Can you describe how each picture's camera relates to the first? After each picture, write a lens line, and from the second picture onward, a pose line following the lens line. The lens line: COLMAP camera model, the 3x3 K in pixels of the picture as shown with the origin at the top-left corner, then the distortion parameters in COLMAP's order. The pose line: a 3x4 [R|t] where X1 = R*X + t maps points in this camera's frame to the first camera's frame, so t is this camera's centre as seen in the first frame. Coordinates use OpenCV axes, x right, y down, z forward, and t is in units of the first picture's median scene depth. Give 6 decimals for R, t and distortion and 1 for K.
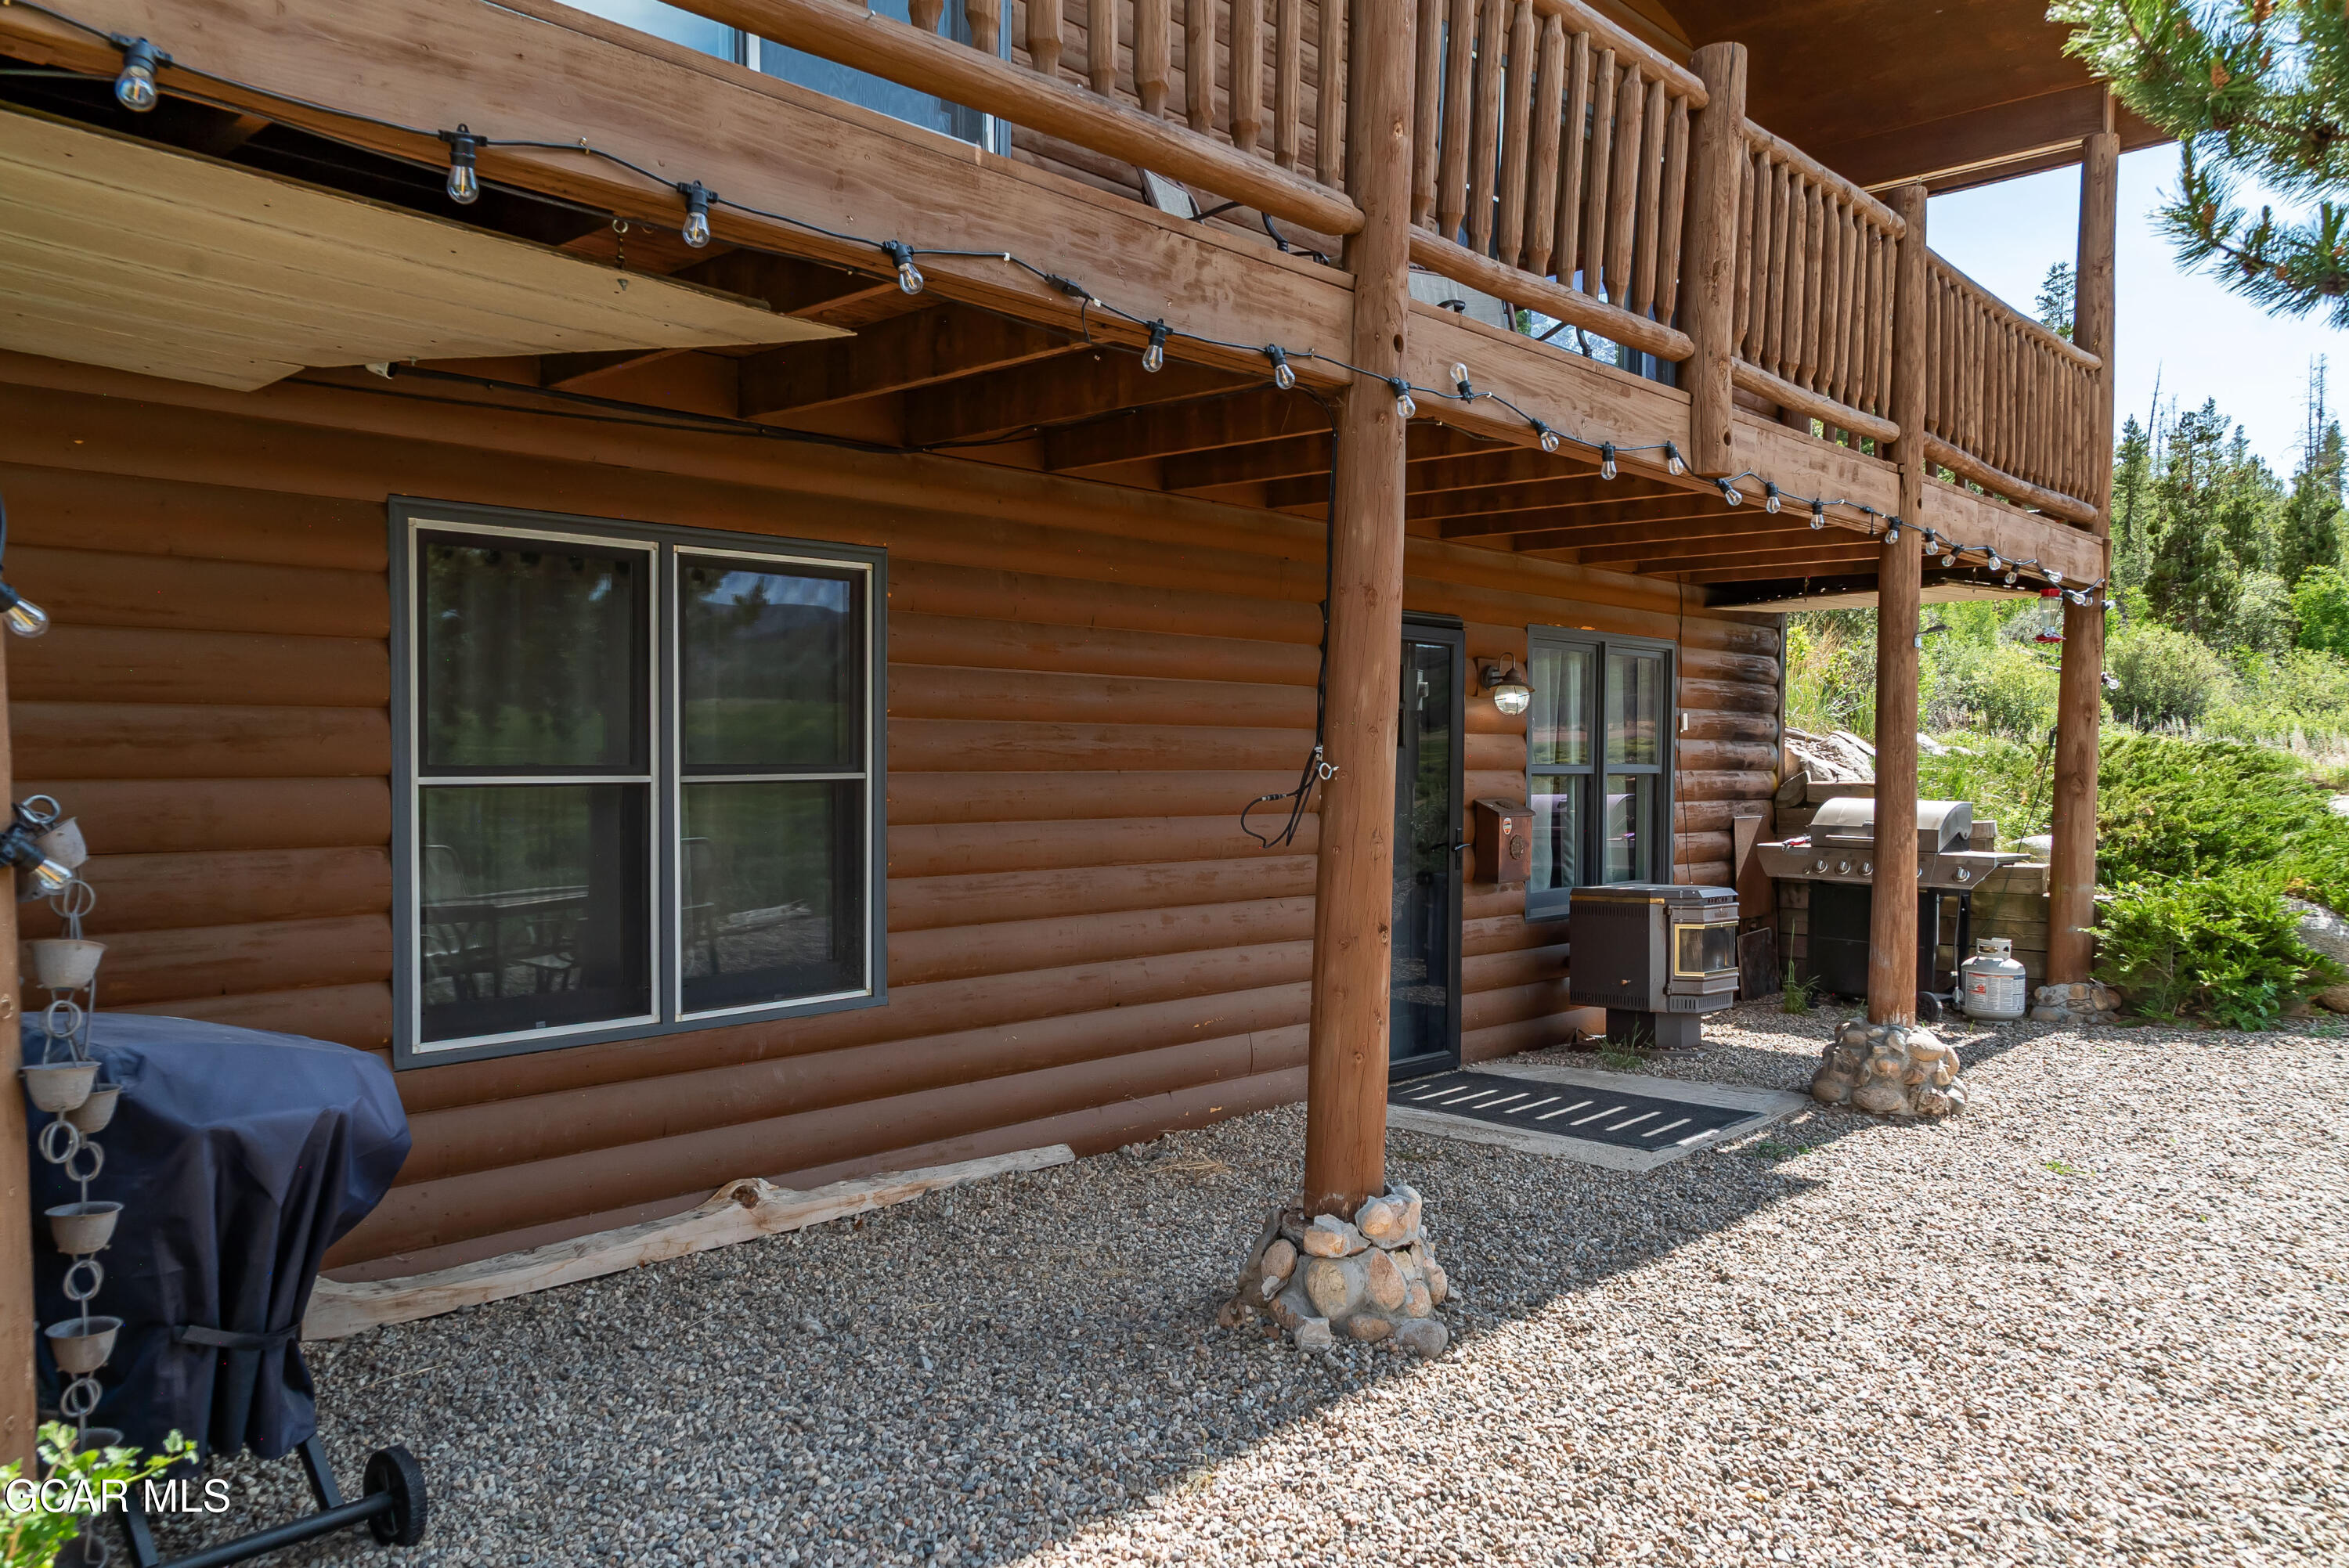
lens RADIAL K [[1684.0, 0, 1174.5], [0, 1684.0, 784.0], [0, 0, 1]] dist [0.000622, 0.000113]
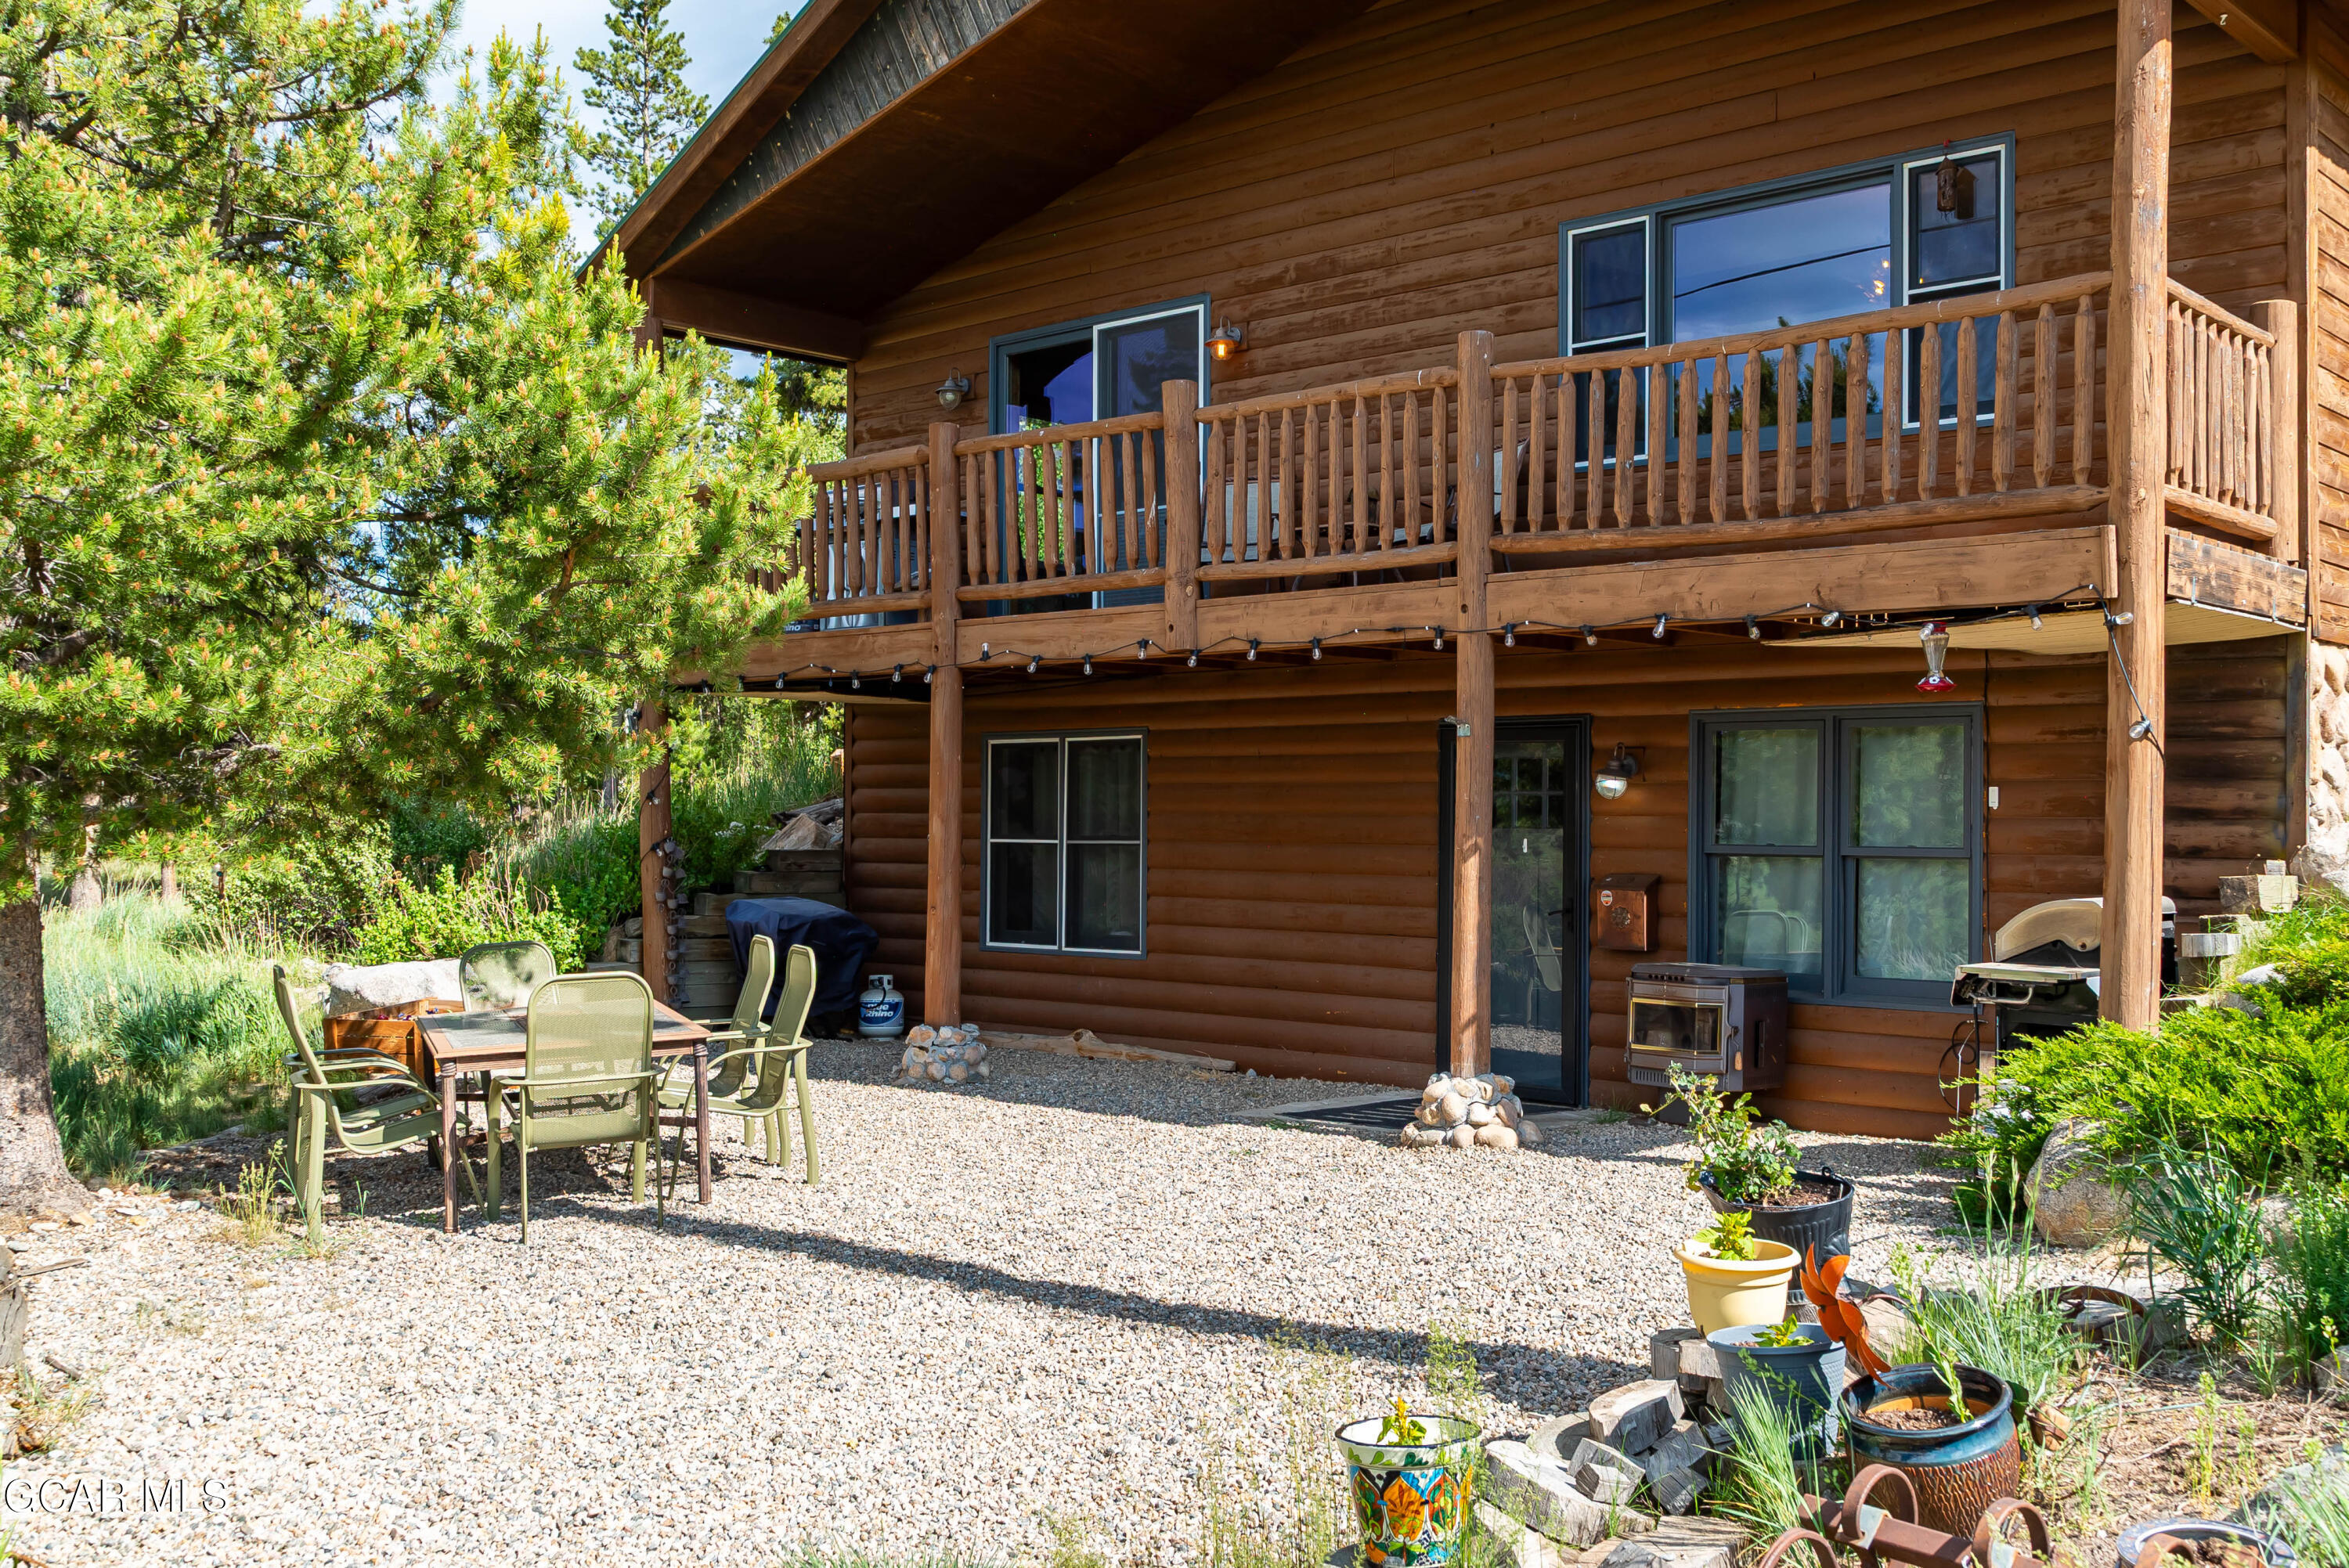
lens RADIAL K [[2268.7, 0, 1174.5], [0, 2268.7, 784.0], [0, 0, 1]] dist [0.123998, 0.014347]
pose [[0.019851, -0.027887, -0.999414, 2.405015], [-0.034620, 0.998992, -0.028563, 0.001010], [0.999203, 0.035167, 0.018865, 0.952875]]
